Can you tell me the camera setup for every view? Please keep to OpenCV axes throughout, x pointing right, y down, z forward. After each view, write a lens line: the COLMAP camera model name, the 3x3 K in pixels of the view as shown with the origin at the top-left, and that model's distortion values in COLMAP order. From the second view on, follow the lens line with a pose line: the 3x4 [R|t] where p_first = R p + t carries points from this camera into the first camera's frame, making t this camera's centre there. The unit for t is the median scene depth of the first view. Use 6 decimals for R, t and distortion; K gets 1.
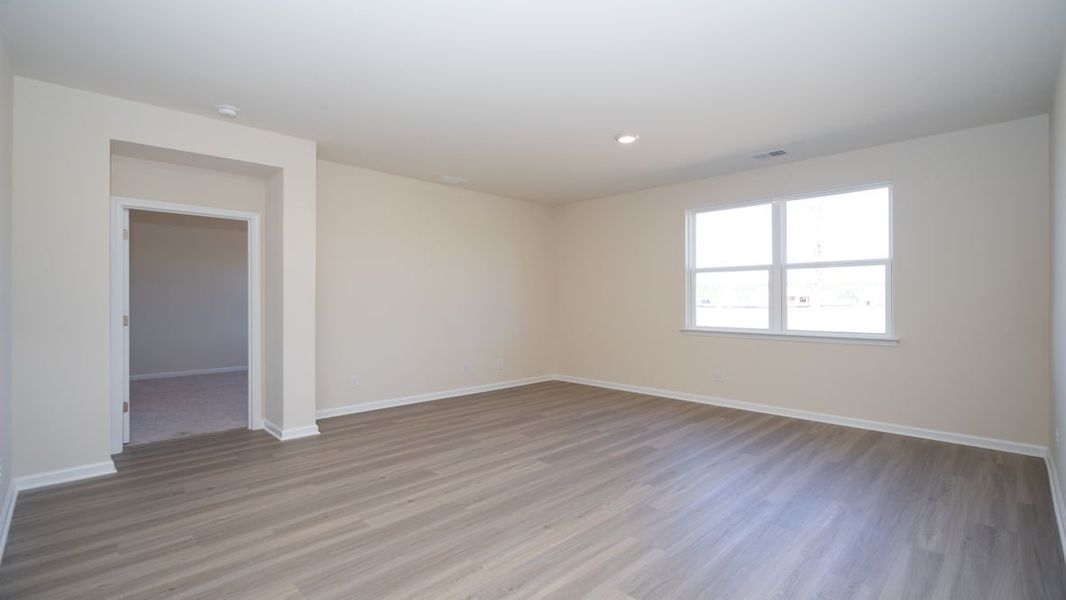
lens RADIAL K [[474.7, 0, 533.0], [0, 474.7, 300.0], [0, 0, 1]] dist [-0.001586, -0.000318]
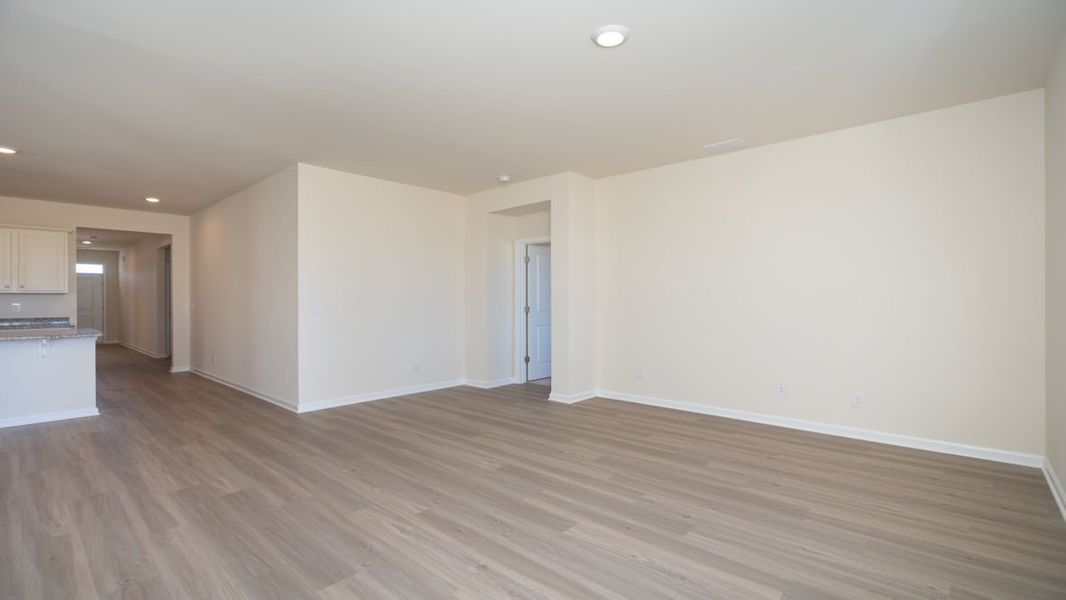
lens RADIAL K [[474.7, 0, 533.0], [0, 474.7, 300.0], [0, 0, 1]] dist [-0.001586, -0.000318]
pose [[0.052442, -0.002147, -0.998622, 0.817095], [0.006028, 0.999980, -0.001833, 0.010081], [0.998606, -0.005924, 0.052454, 0.859904]]
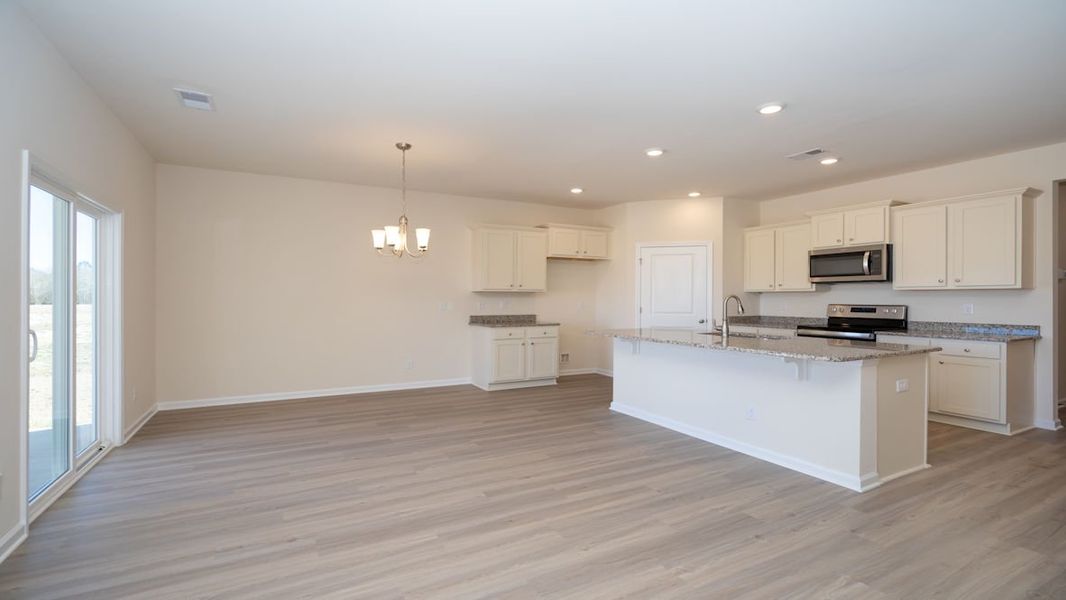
lens RADIAL K [[470.4, 0, 551.2], [0, 470.4, 293.1], [0, 0, 1]] dist [-0.002217, -0.000198]
pose [[-0.965619, 0.001103, 0.259960, -0.153630], [-0.003033, 0.999875, -0.015507, 0.002339], [-0.259944, -0.015762, -0.965495, 0.658025]]
